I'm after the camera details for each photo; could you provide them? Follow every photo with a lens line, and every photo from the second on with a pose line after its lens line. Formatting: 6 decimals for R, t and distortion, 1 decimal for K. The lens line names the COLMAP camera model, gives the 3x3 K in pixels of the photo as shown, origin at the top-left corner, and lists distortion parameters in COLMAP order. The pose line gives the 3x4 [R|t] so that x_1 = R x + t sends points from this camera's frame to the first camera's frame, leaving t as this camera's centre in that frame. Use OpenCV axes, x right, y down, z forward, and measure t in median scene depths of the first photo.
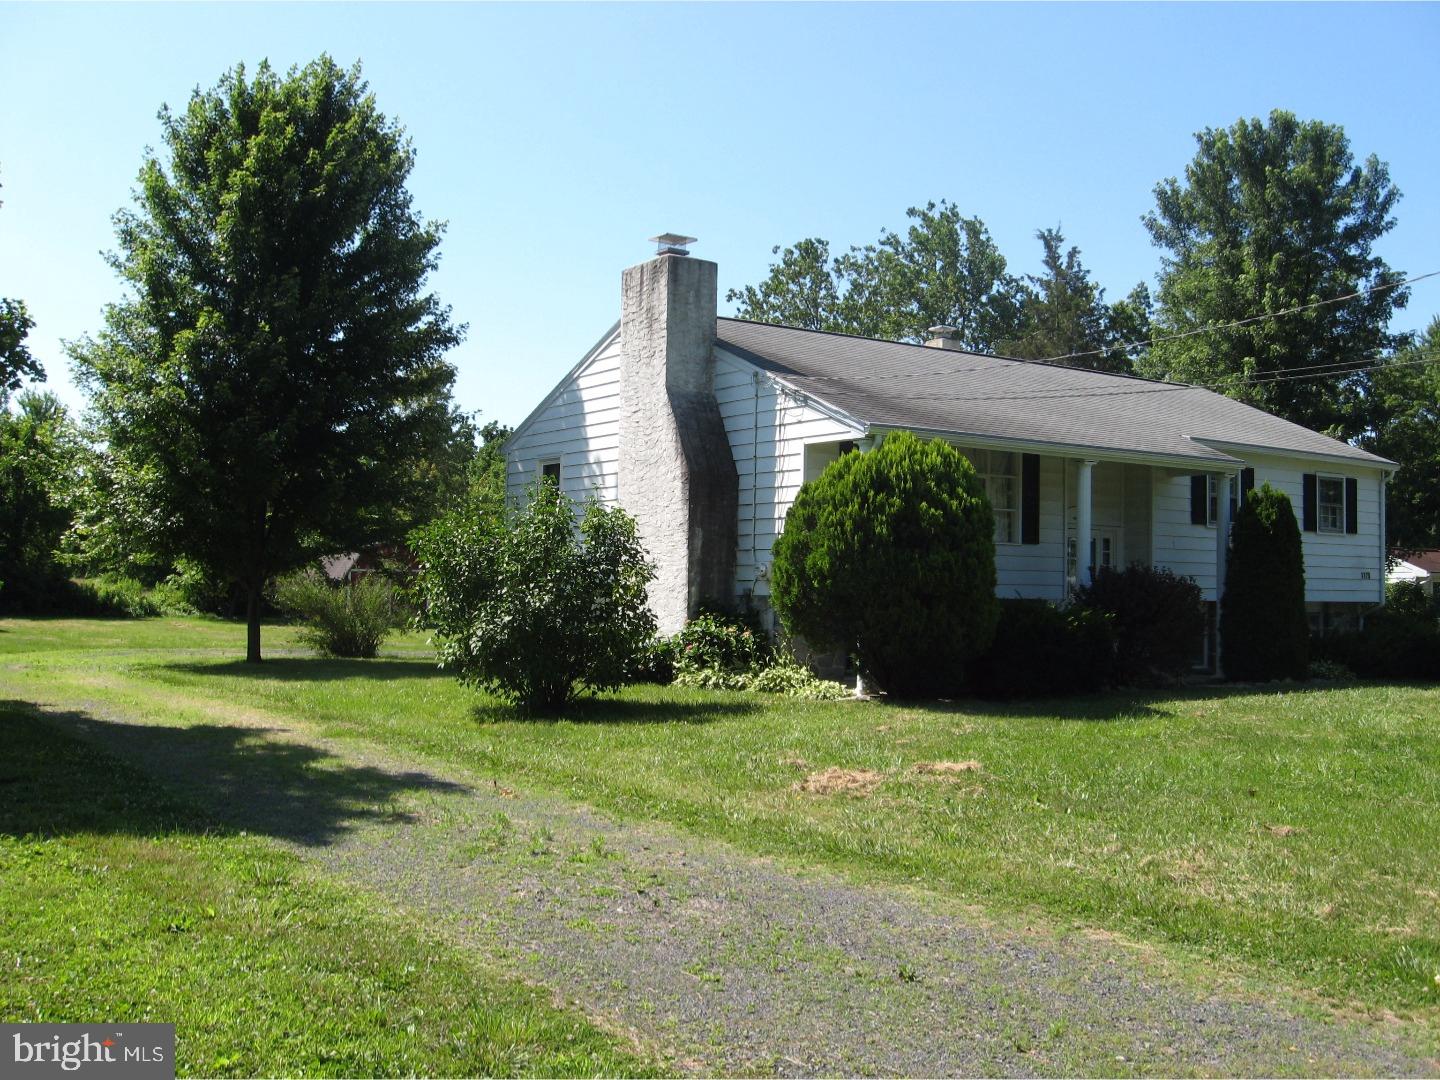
lens RADIAL K [[1501.3, 0, 720.0], [0, 1501.3, 540.0], [0, 0, 1]] dist [-0.133308, 0.044326]
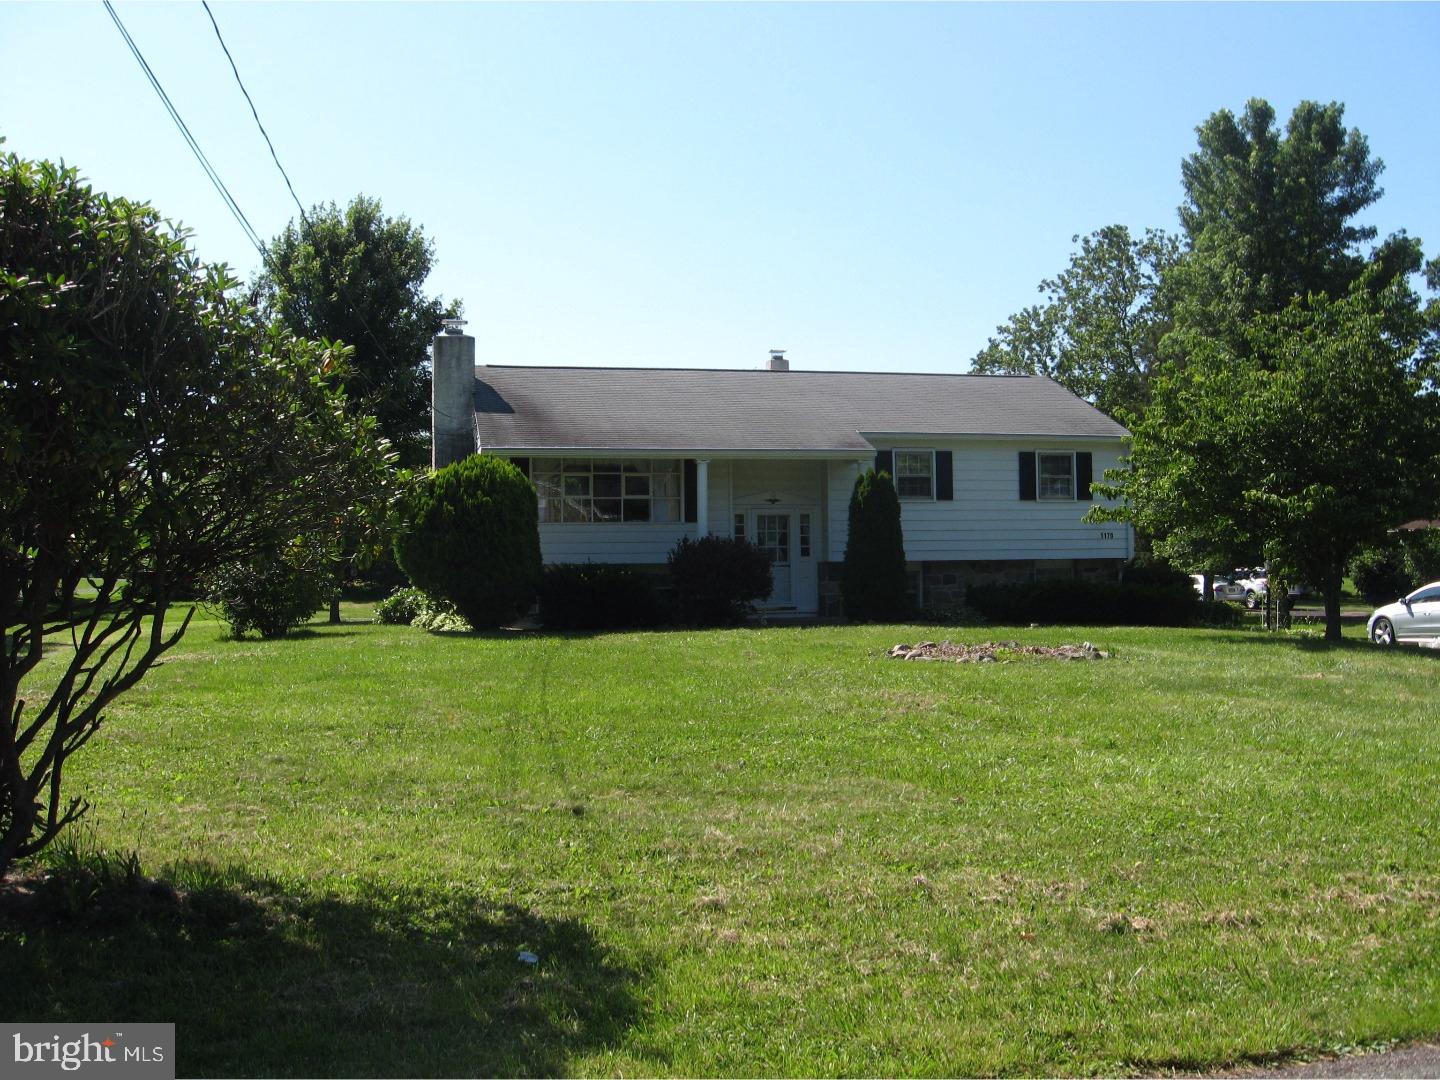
lens RADIAL K [[1501.3, 0, 720.0], [0, 1501.3, 540.0], [0, 0, 1]] dist [-0.133308, 0.044326]
pose [[0.929659, -0.033293, -0.366913, 0.604572], [0.037293, 0.999297, 0.003814, 0.012098], [0.366528, -0.017229, 0.930247, -0.214719]]
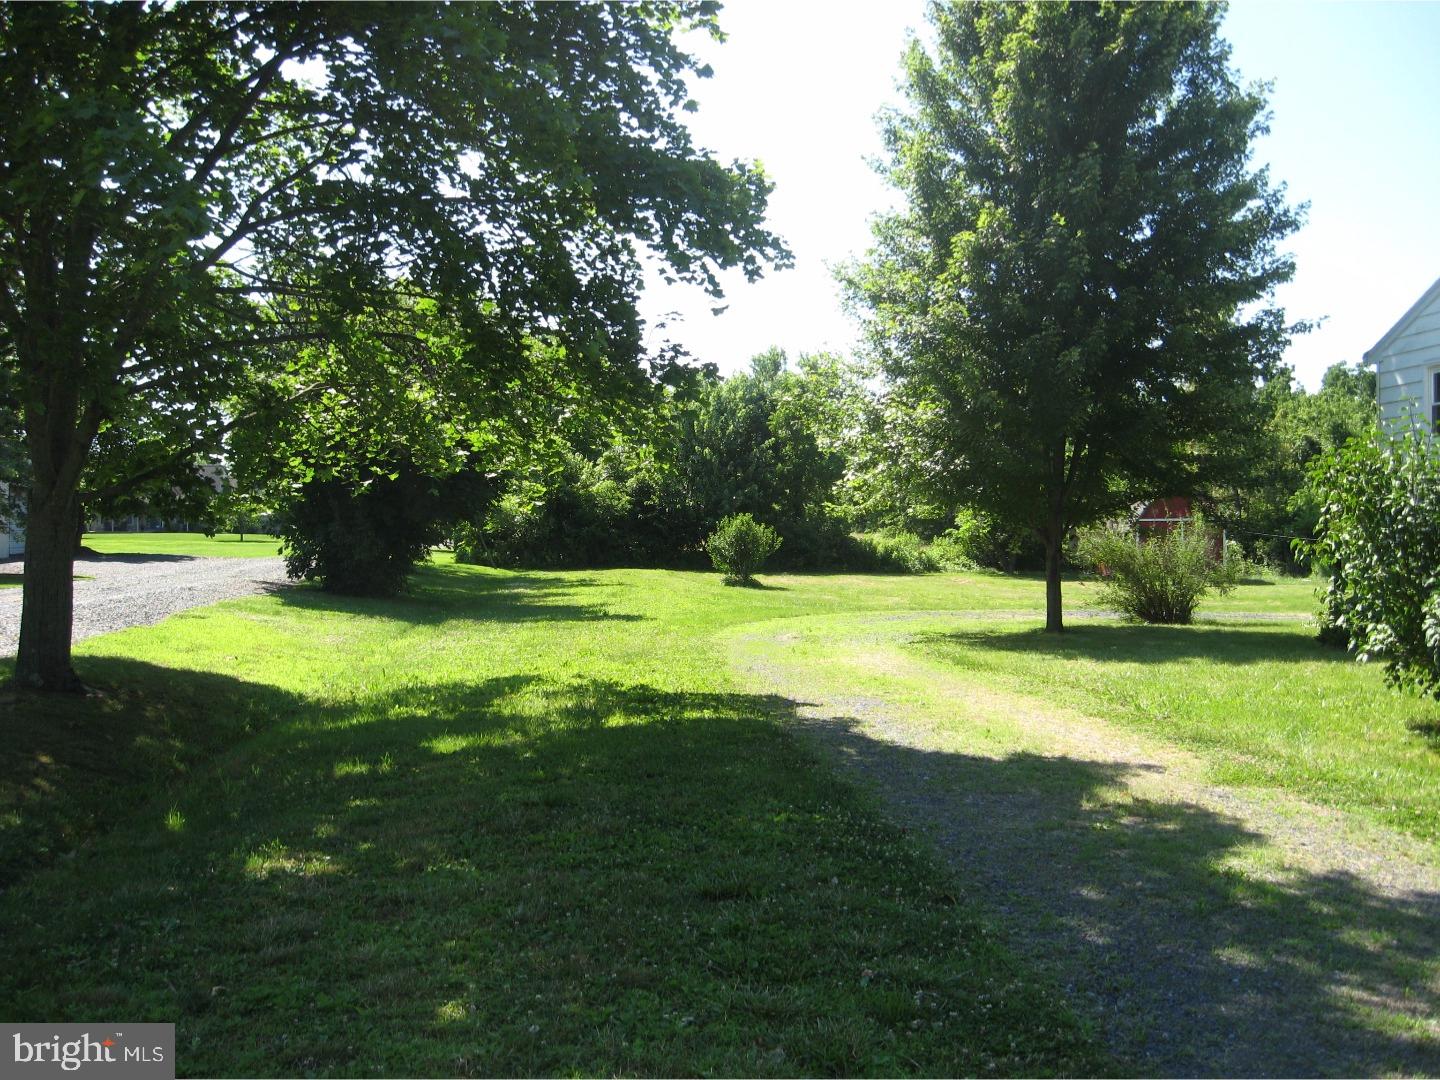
lens RADIAL K [[1501.3, 0, 720.0], [0, 1501.3, 540.0], [0, 0, 1]] dist [-0.133308, 0.044326]
pose [[0.874639, -0.012588, -0.484612, -0.074246], [0.028732, 0.999252, 0.025899, 0.004083], [0.483923, -0.036576, 0.874346, 0.181622]]
